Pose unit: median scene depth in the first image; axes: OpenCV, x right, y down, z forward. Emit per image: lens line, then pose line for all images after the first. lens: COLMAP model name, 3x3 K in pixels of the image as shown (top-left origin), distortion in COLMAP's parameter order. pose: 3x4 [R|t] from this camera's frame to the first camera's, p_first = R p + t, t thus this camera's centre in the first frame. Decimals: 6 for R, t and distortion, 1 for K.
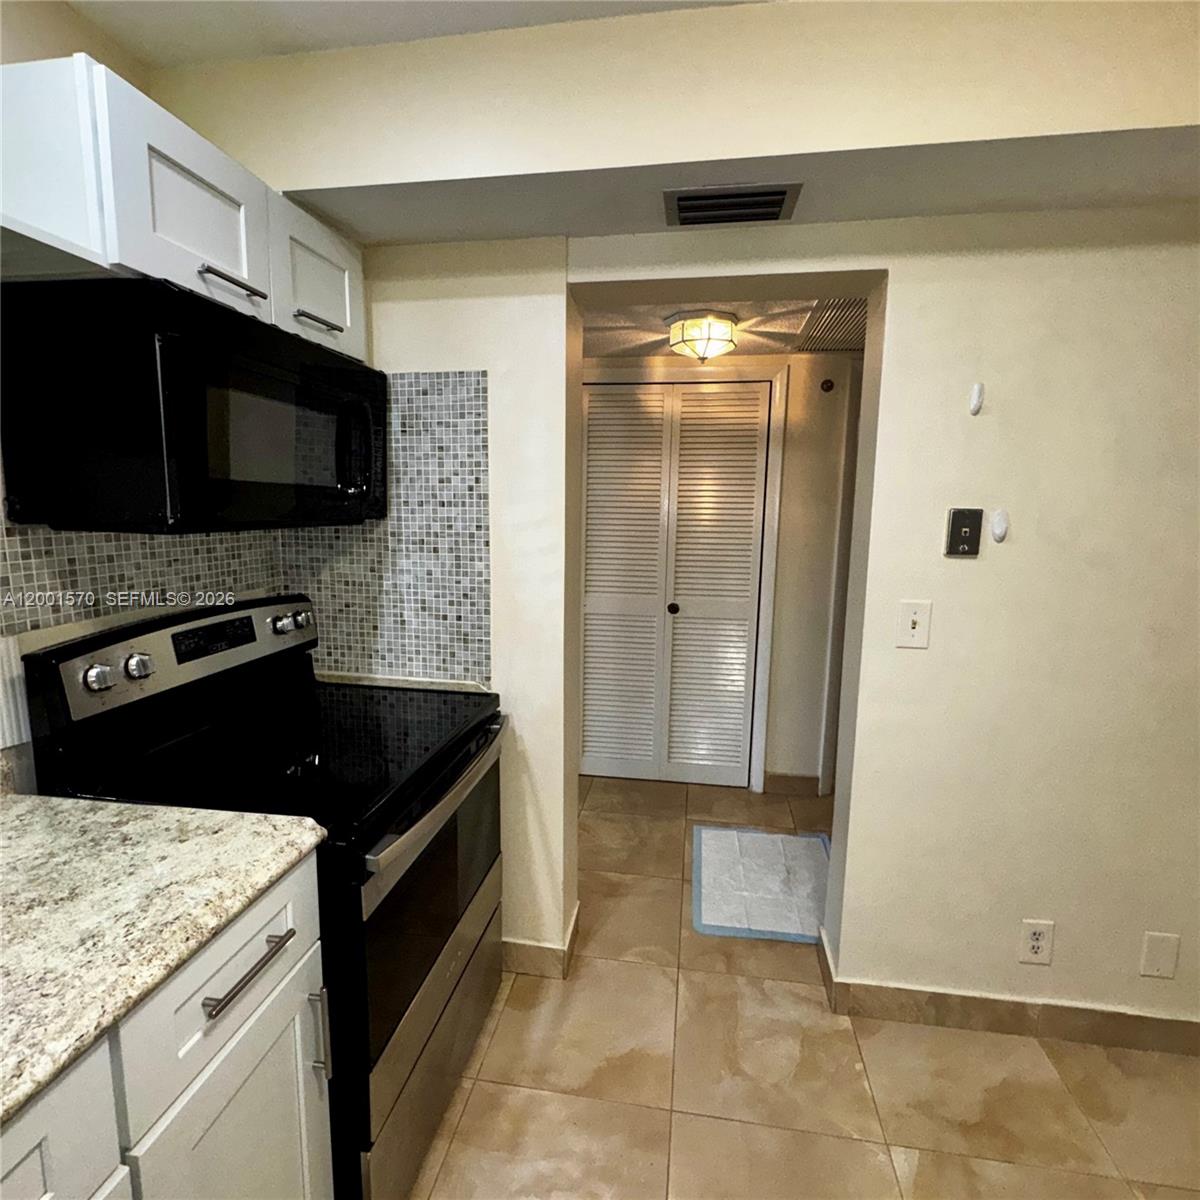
lens RADIAL K [[648.3, 0, 592.6], [0, 648.3, 599.9], [0, 0, 1]] dist [-0.003695, 0.001938]
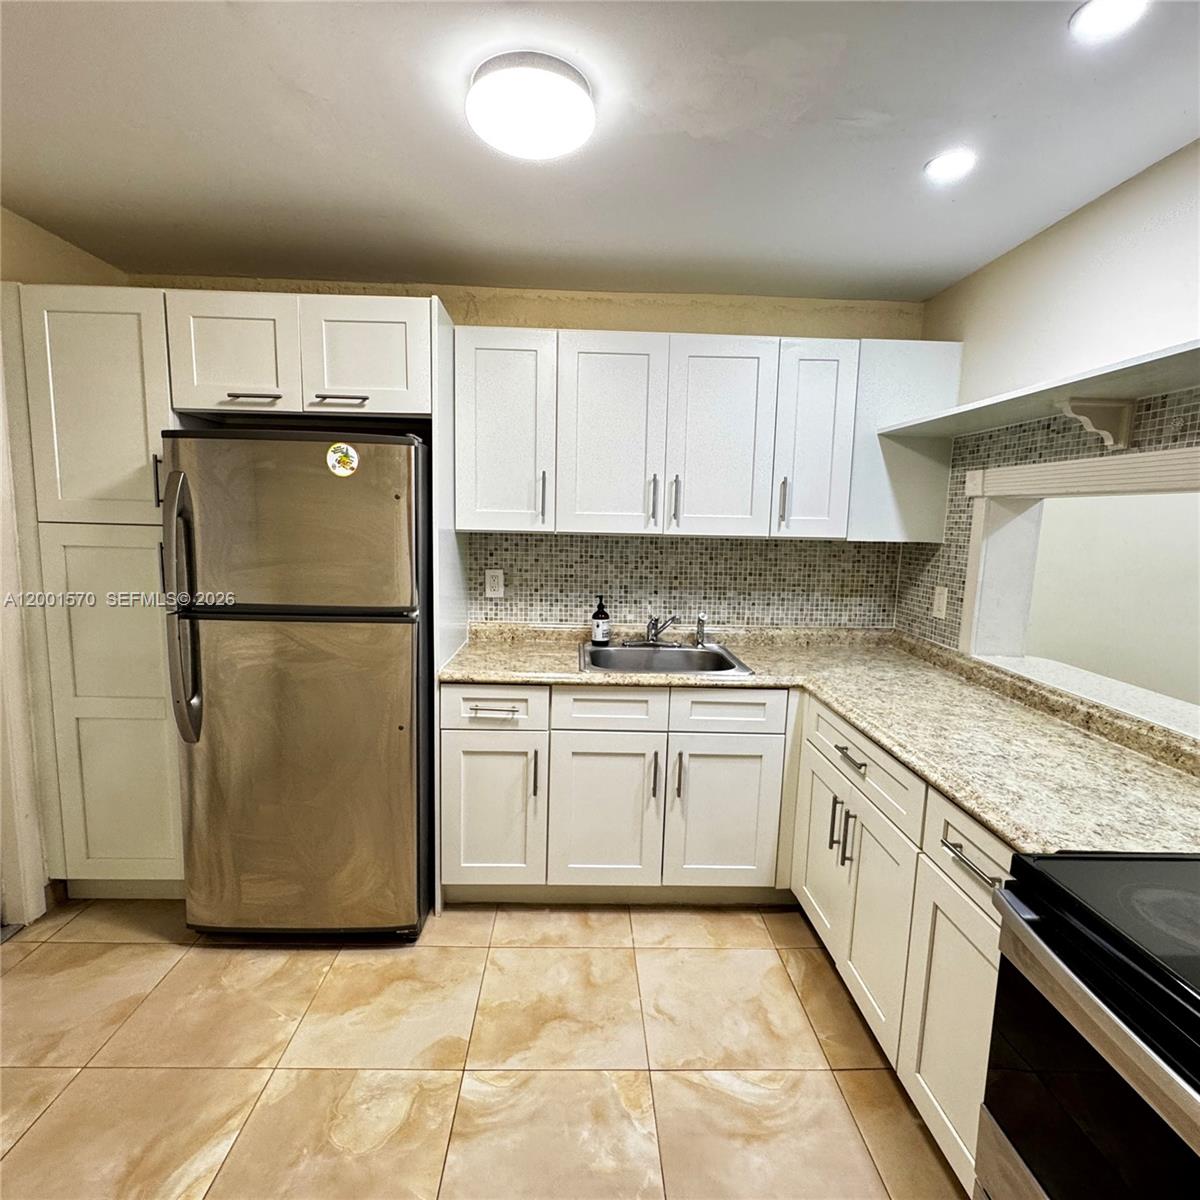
lens RADIAL K [[648.3, 0, 595.6], [0, 648.3, 598.2], [0, 0, 1]] dist [-0.003695, 0.001938]
pose [[-0.981172, -0.014746, -0.192574, 0.374318], [-0.066851, 0.961377, 0.266992, -0.208254], [0.181199, 0.274839, -0.944262, 1.334981]]
